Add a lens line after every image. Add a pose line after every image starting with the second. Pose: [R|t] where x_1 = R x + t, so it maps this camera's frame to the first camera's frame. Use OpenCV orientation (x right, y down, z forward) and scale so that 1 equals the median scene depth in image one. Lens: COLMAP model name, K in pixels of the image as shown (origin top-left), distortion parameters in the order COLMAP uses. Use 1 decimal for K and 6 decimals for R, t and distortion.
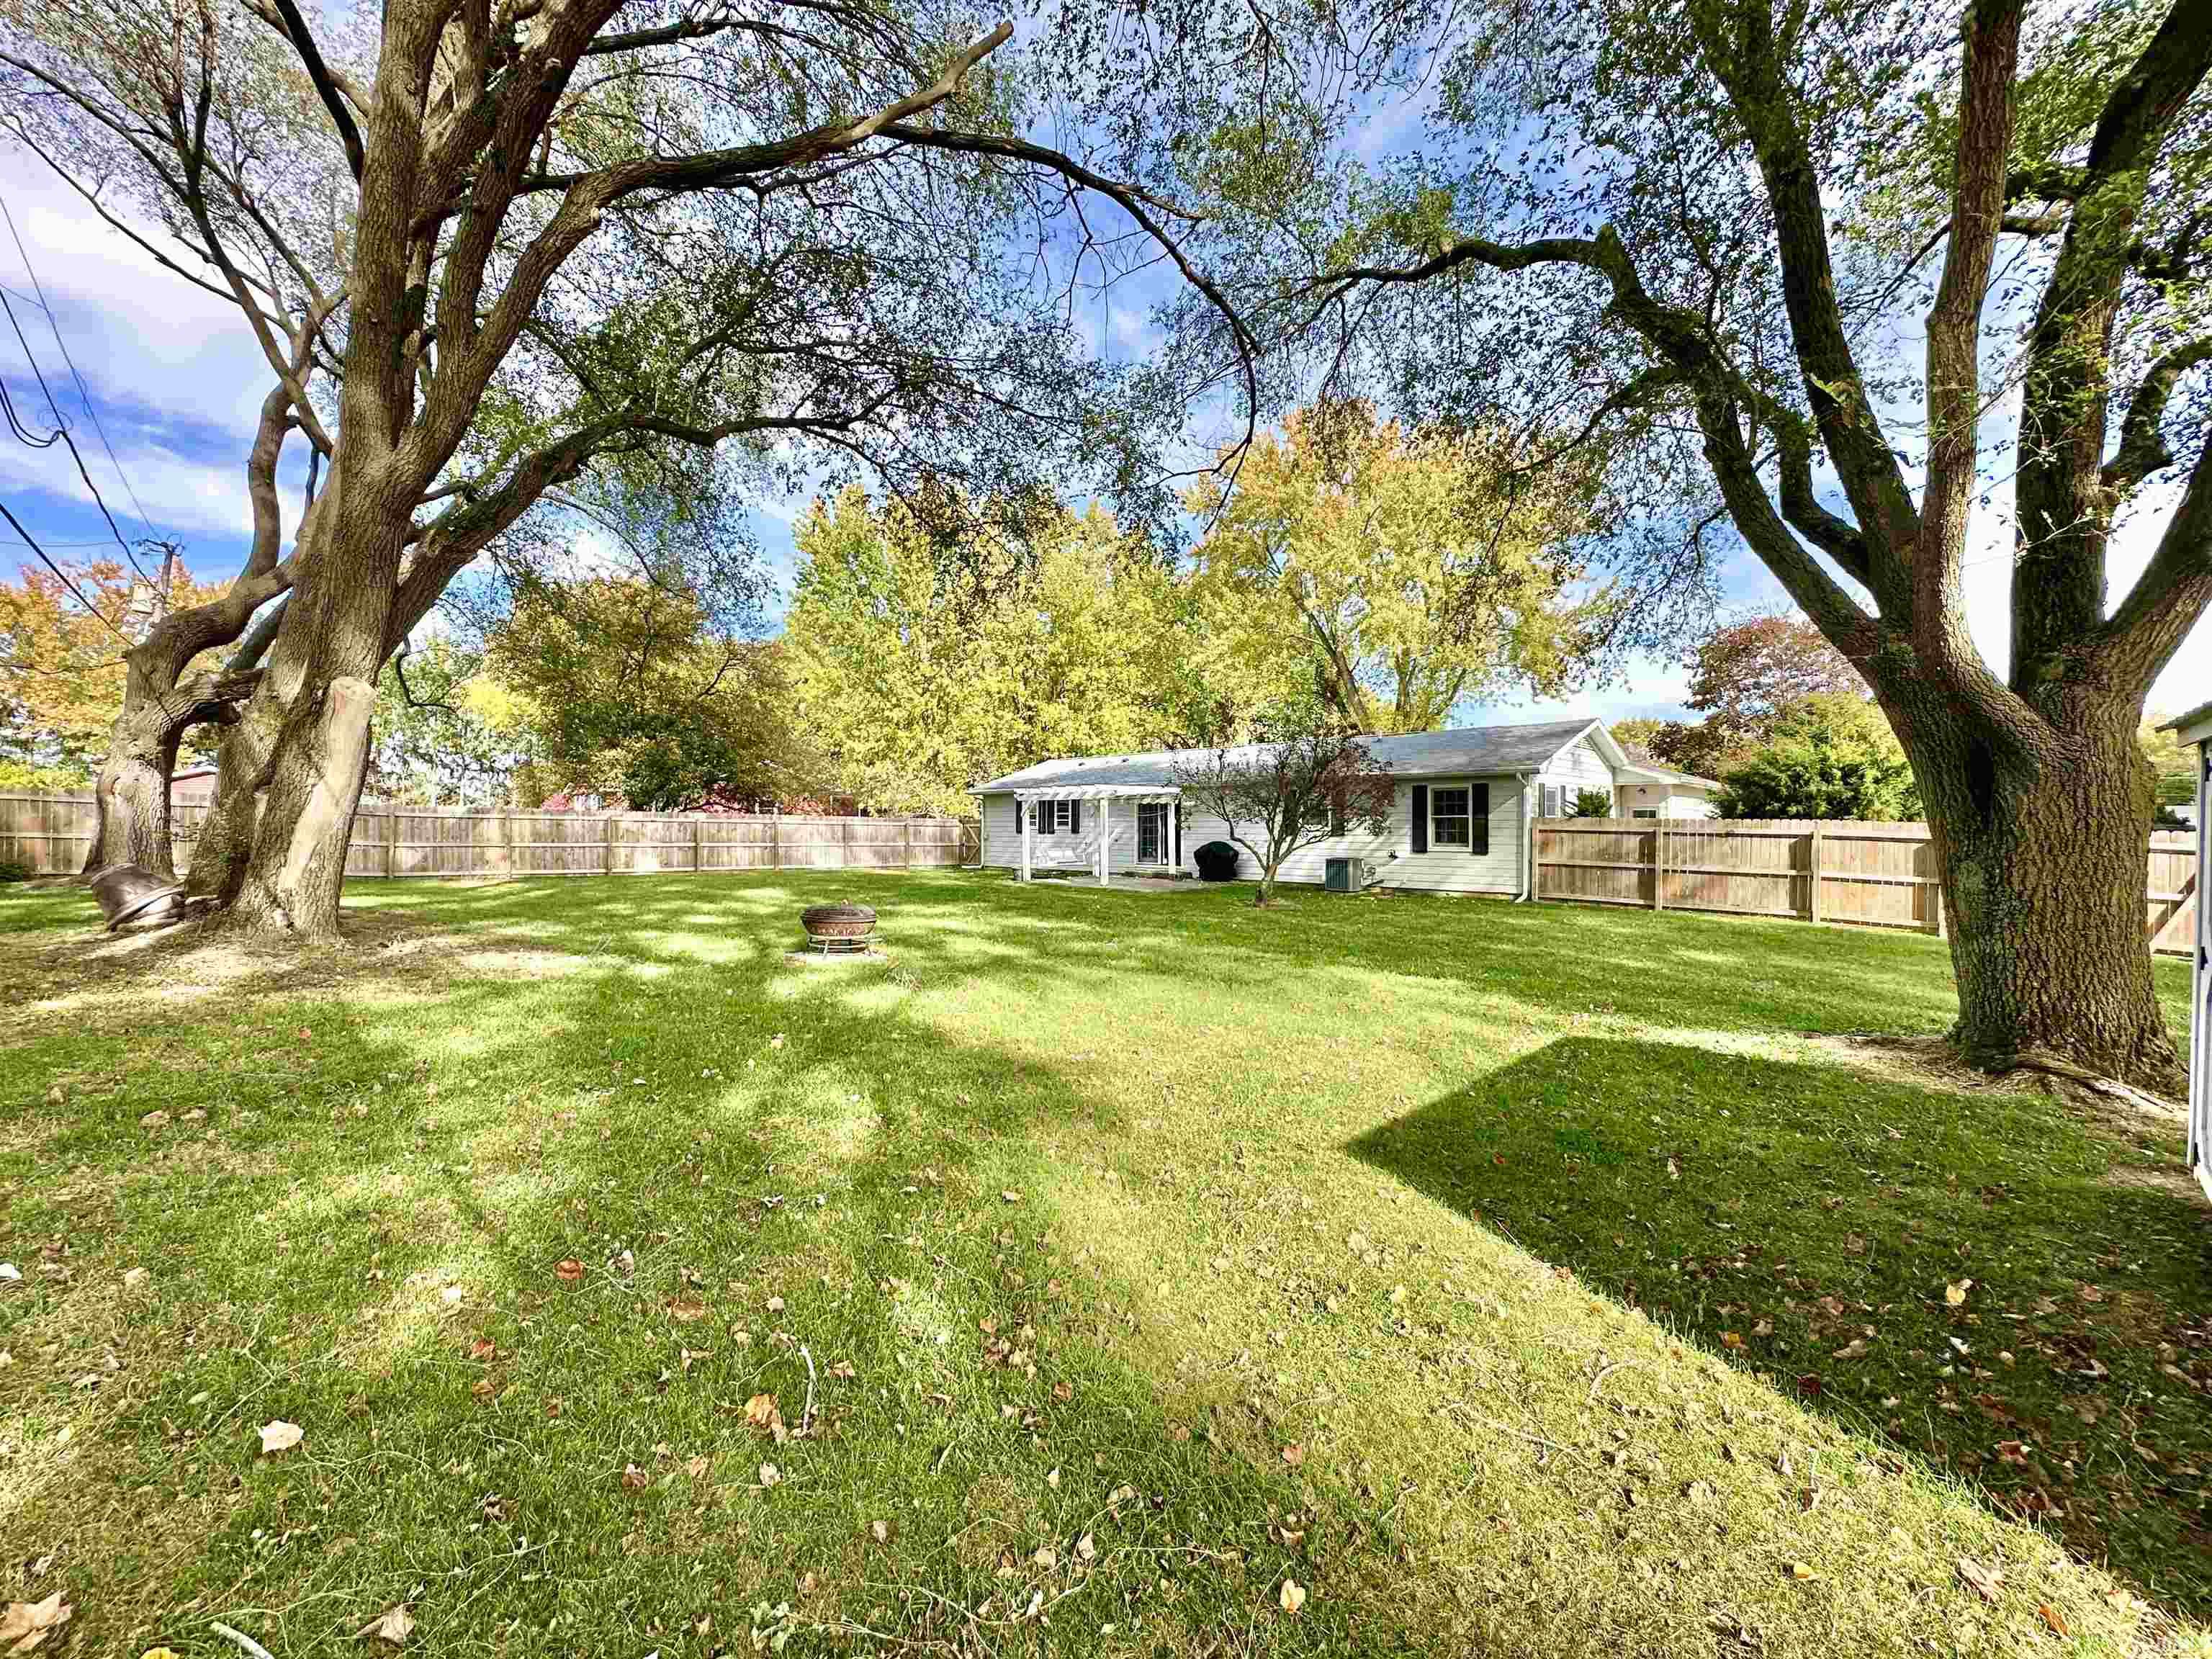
lens RADIAL K [[881.8, 0, 1102.8], [0, 881.8, 828.5], [0, 0, 1]] dist [-0.003505, 0.000578]
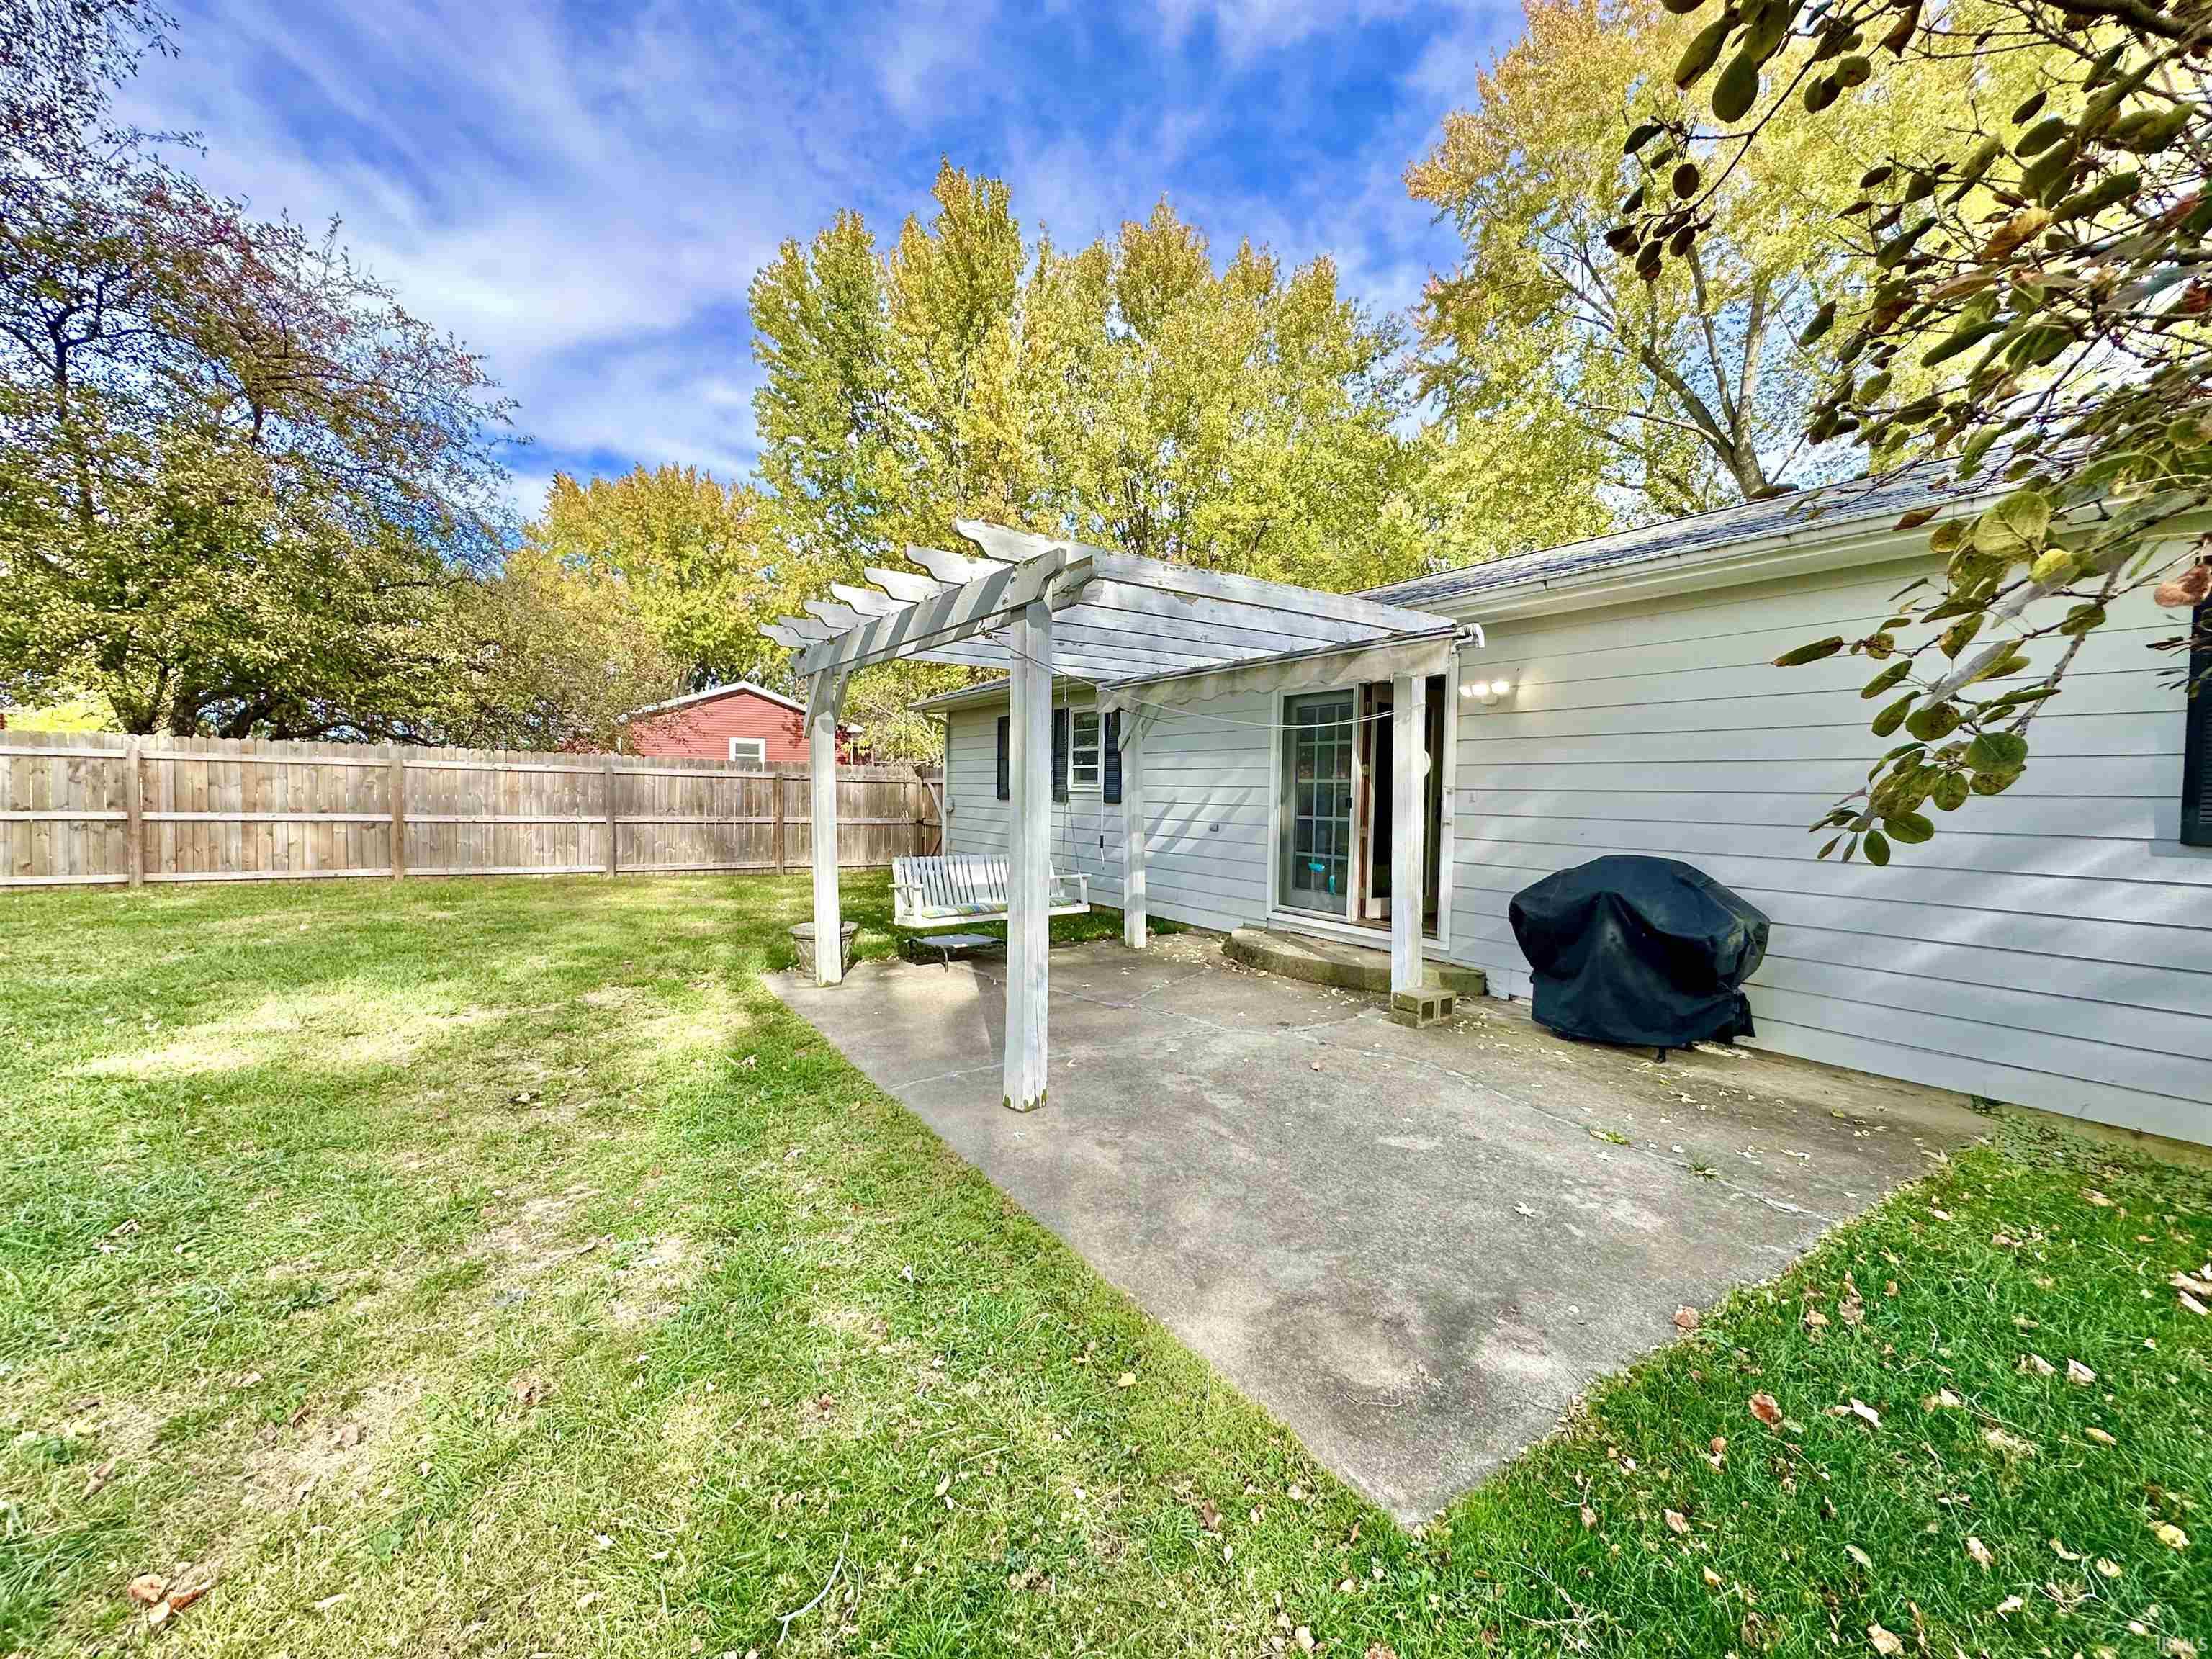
lens RADIAL K [[881.8, 0, 1111.5], [0, 881.8, 826.4], [0, 0, 1]] dist [-0.003505, 0.000578]
pose [[0.972090, 0.022383, -0.233537, 0.055169], [-0.014784, 0.999304, 0.034238, 0.003106], [0.234141, -0.029830, 0.971745, 0.735059]]
